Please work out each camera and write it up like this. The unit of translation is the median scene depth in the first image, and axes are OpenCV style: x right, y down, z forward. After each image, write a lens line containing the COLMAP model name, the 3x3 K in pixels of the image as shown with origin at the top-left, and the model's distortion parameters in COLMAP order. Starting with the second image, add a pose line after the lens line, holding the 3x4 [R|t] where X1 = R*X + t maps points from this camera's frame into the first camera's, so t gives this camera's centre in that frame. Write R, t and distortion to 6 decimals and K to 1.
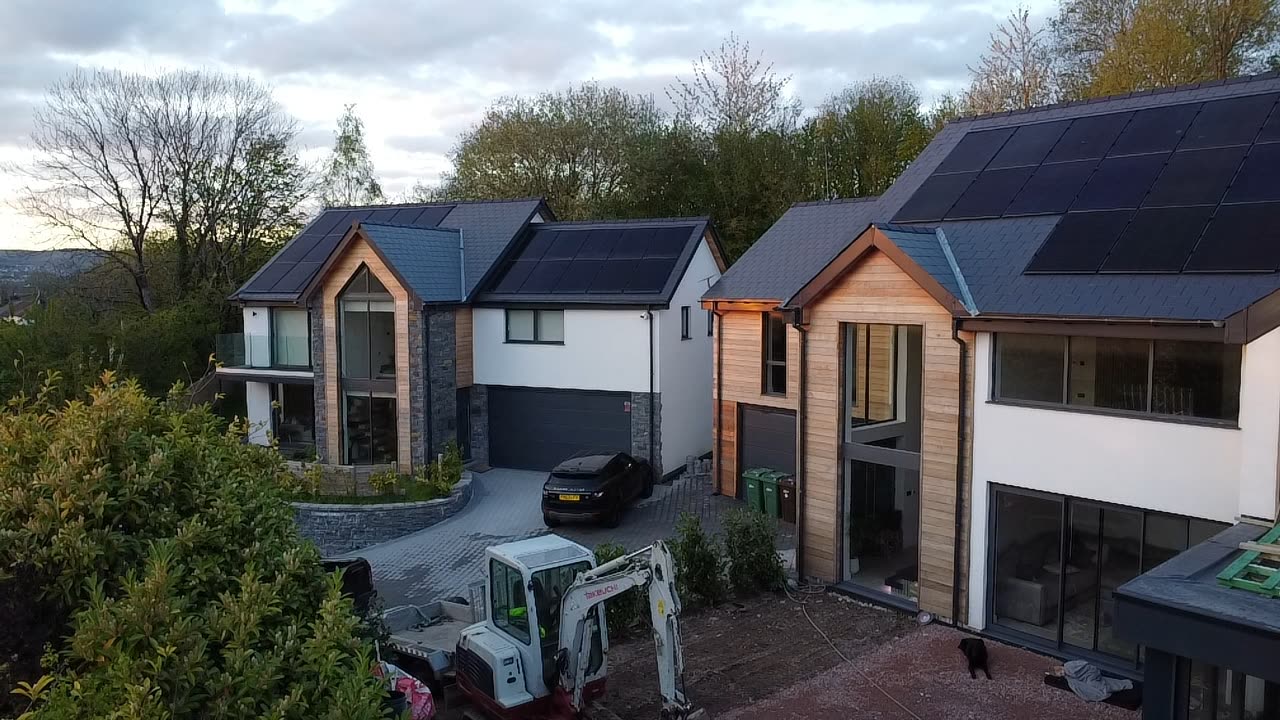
lens RADIAL K [[908.3, 0, 635.3], [0, 908.3, 350.9], [0, 0, 1]] dist [-0.014903, -0.006160]
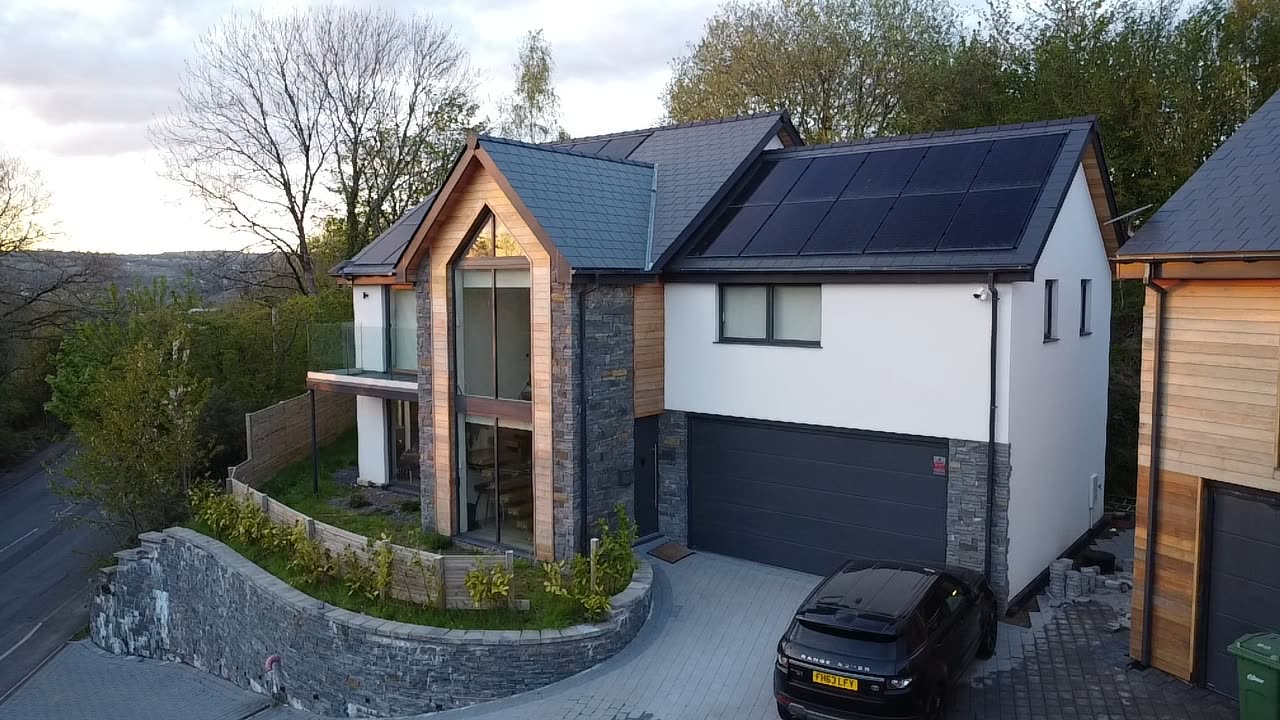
lens RADIAL K [[908.3, 0, 634.5], [0, 908.3, 355.2], [0, 0, 1]] dist [-0.014903, -0.006160]
pose [[0.966228, 0.019391, -0.256959, -0.045830], [-0.018390, 0.999811, 0.006298, -0.003500], [0.257033, -0.001360, 0.966402, 0.435282]]
